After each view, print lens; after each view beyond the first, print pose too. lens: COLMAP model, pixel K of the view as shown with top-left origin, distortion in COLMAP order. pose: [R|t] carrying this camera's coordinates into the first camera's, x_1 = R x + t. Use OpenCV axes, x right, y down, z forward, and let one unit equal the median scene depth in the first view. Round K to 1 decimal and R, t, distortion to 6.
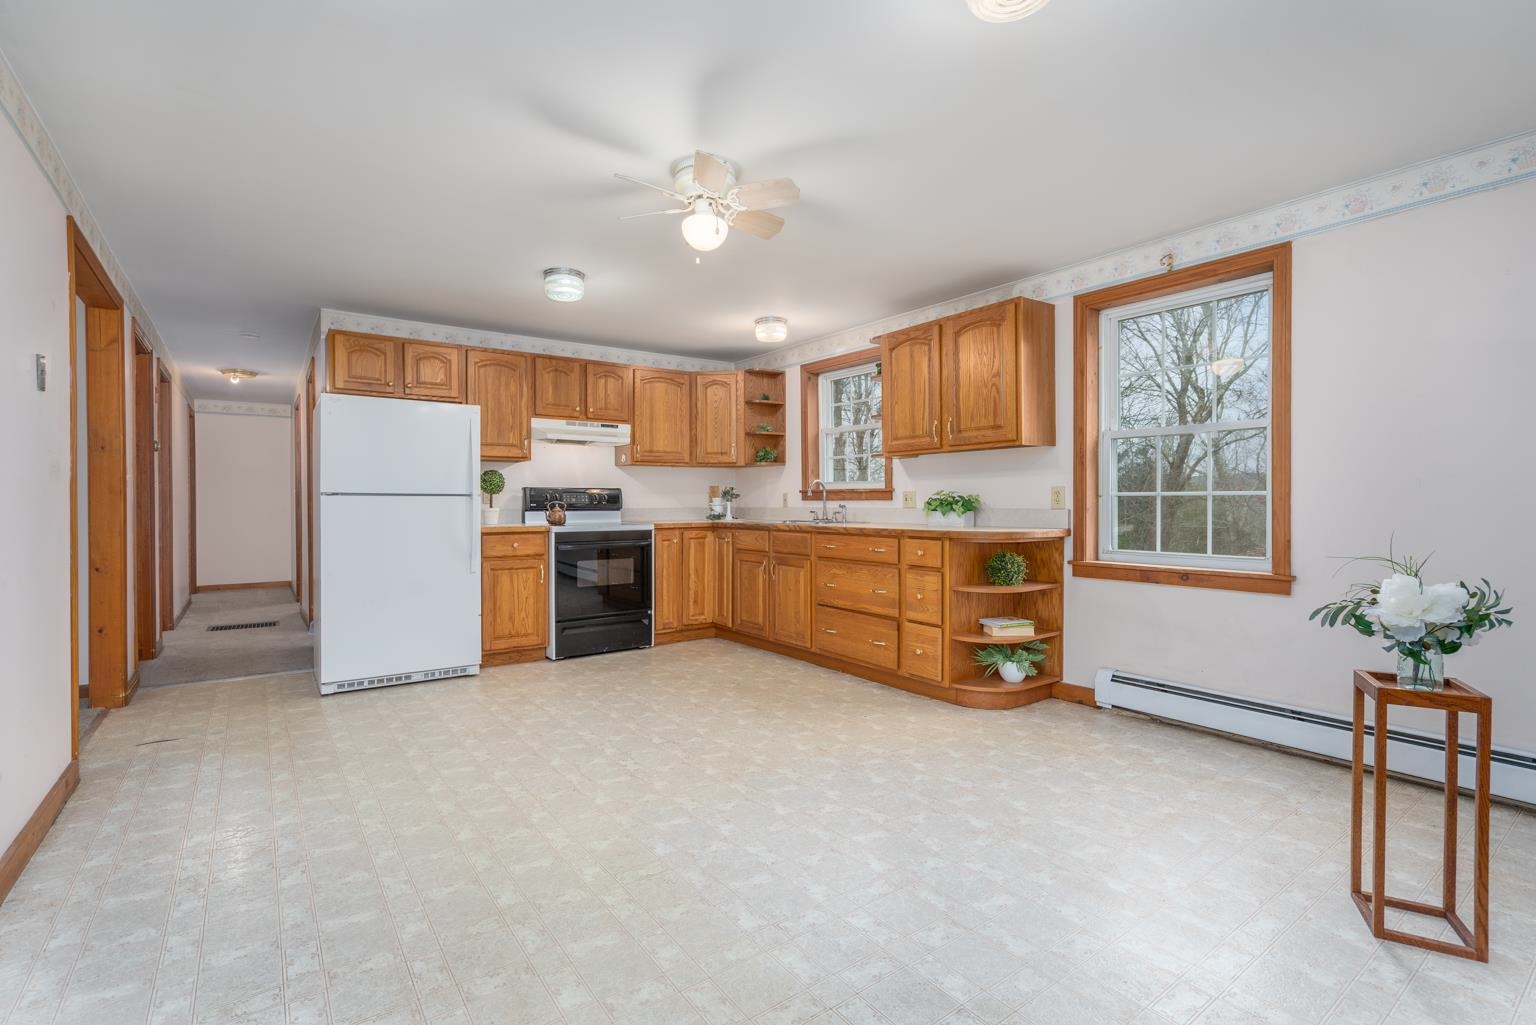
lens RADIAL K [[680.2, 0, 762.5], [0, 680.2, 513.6], [0, 0, 1]] dist [-0.000973, 0.000473]
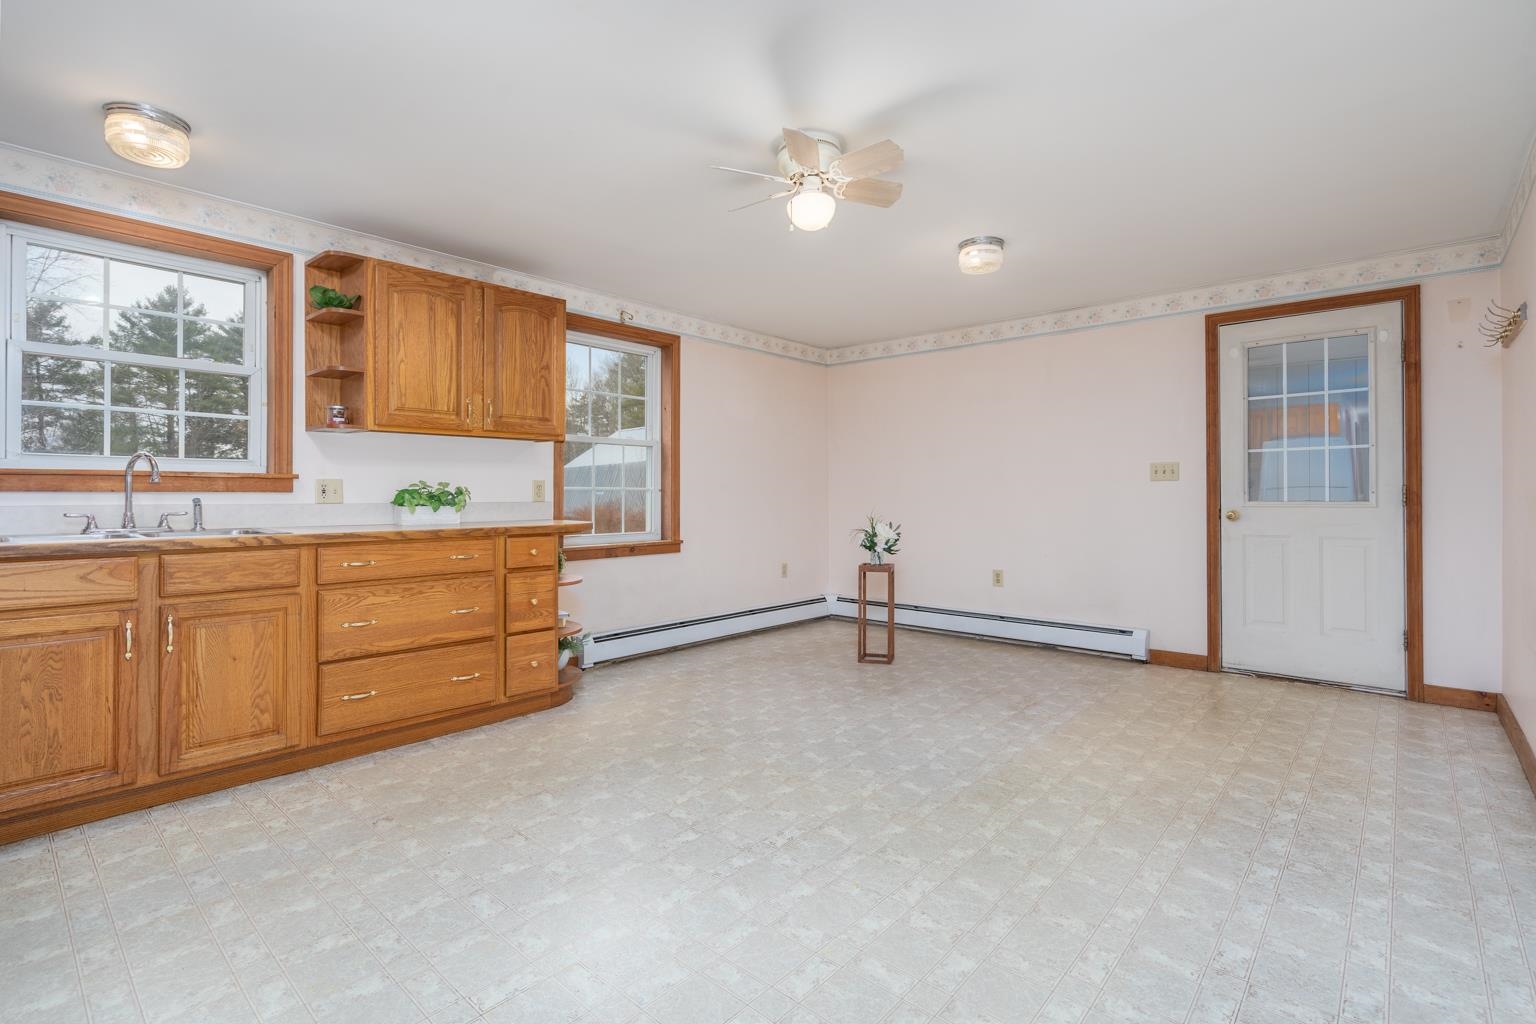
lens RADIAL K [[709.9, 0, 757.1], [0, 709.9, 494.4], [0, 0, 1]] dist [-0.001169, -0.000059]
pose [[-0.185621, 0.003770, 0.982614, -0.582531], [0.017618, 0.999845, -0.000508, -0.009419], [-0.982463, 0.017218, -0.185659, 0.701652]]
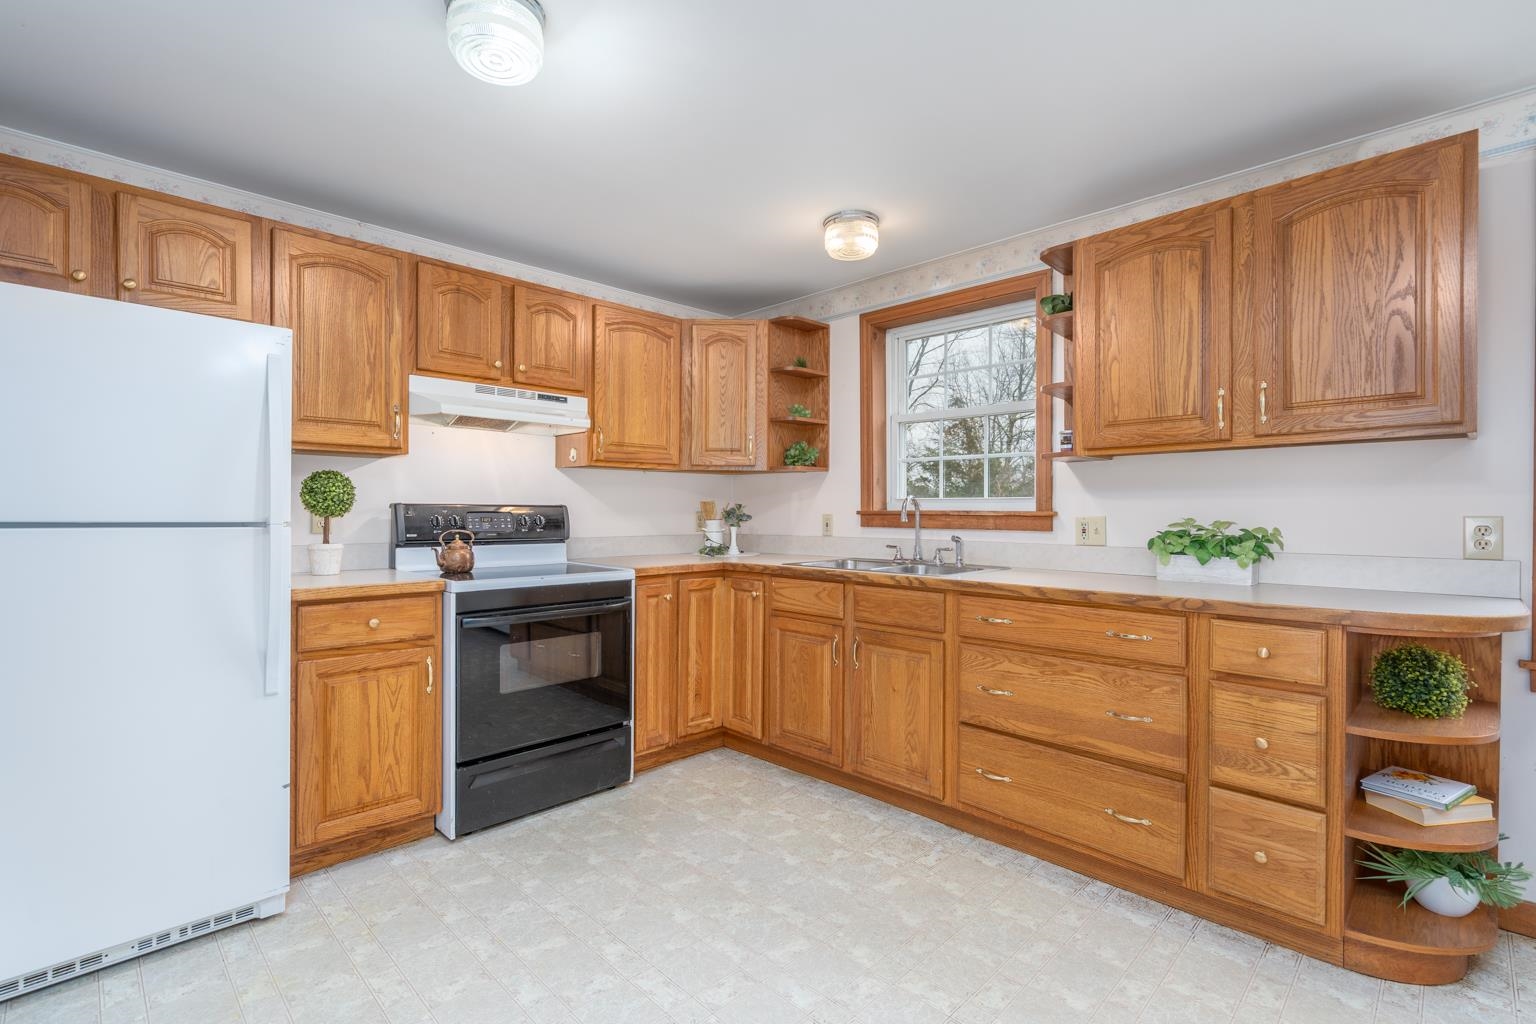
lens RADIAL K [[690.2, 0, 763.1], [0, 690.2, 517.1], [0, 0, 1]] dist [-0.000655, -0.000035]
pose [[0.988579, 0.004884, 0.150622, -0.155315], [-0.003382, 0.999942, -0.010232, -0.025683], [-0.150663, 0.009605, 0.988538, 0.449575]]
